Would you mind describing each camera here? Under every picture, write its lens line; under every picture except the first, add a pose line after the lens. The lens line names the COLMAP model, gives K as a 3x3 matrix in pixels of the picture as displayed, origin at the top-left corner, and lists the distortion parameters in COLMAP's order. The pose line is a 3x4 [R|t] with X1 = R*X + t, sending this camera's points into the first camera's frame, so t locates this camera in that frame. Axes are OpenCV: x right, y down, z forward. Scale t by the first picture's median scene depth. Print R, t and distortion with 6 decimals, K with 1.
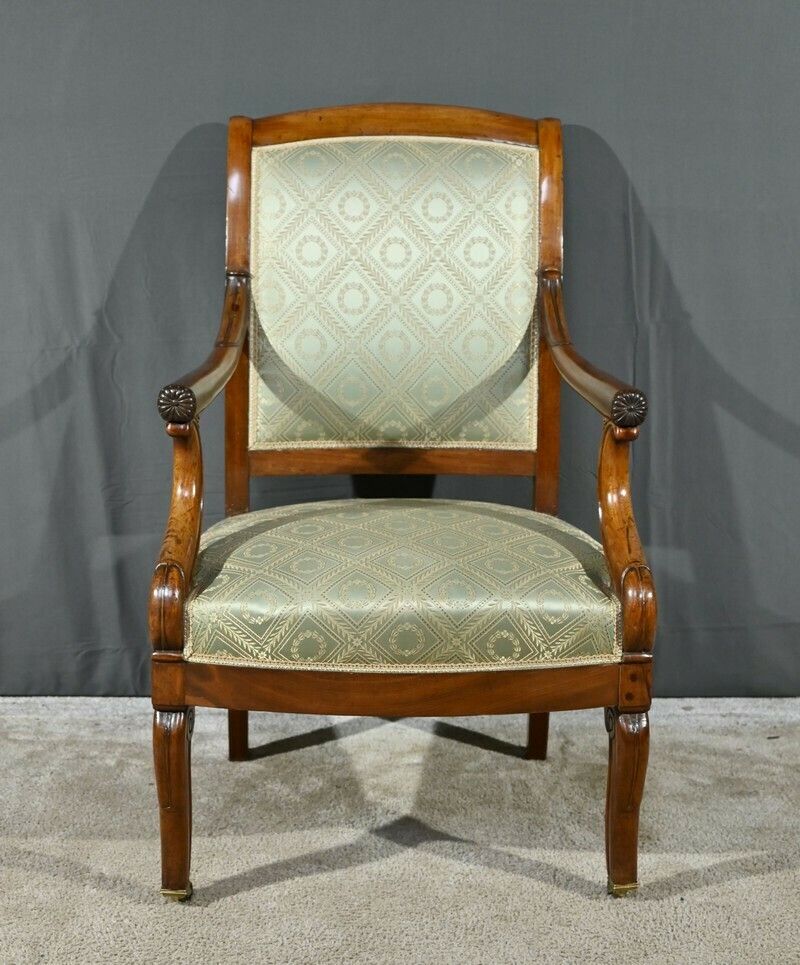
lens RADIAL K [[1857.2, 0, 400.0], [0, 1857.2, 482.5], [0, 0, 1]] dist [-0.026990, -0.027937]
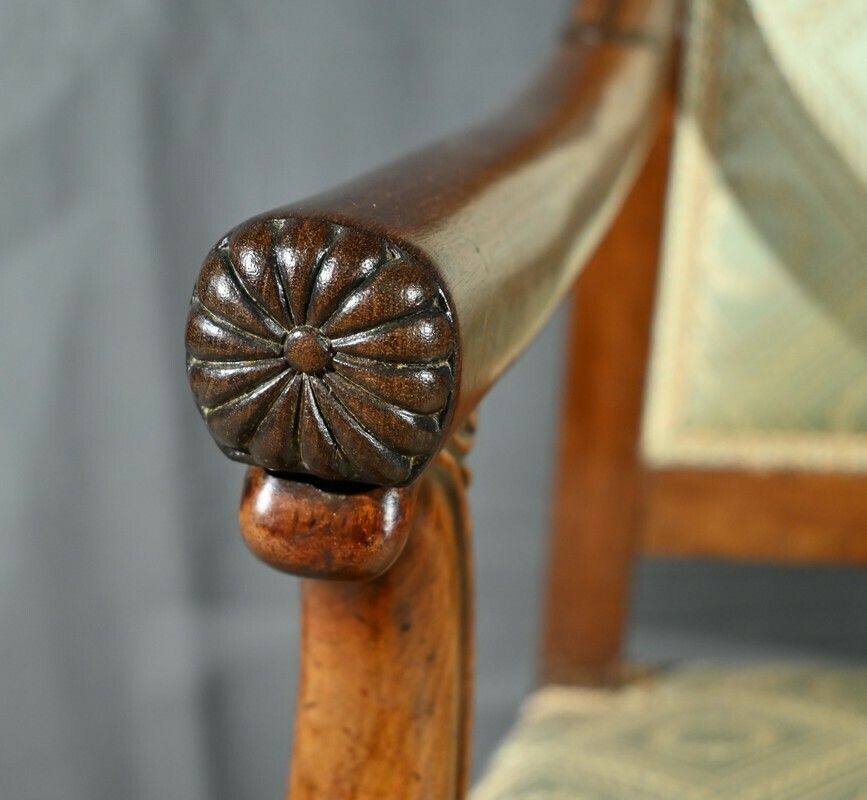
lens RADIAL K [[1856.8, 0, 433.5], [0, 1856.8, 400.0], [0, 0, 1]] dist [0.023340, 0.126266]
pose [[0.989983, 0.076790, -0.118474, -0.082433], [-0.069245, 0.995378, 0.066543, -0.042136], [0.123036, -0.057673, 0.990725, 0.747669]]
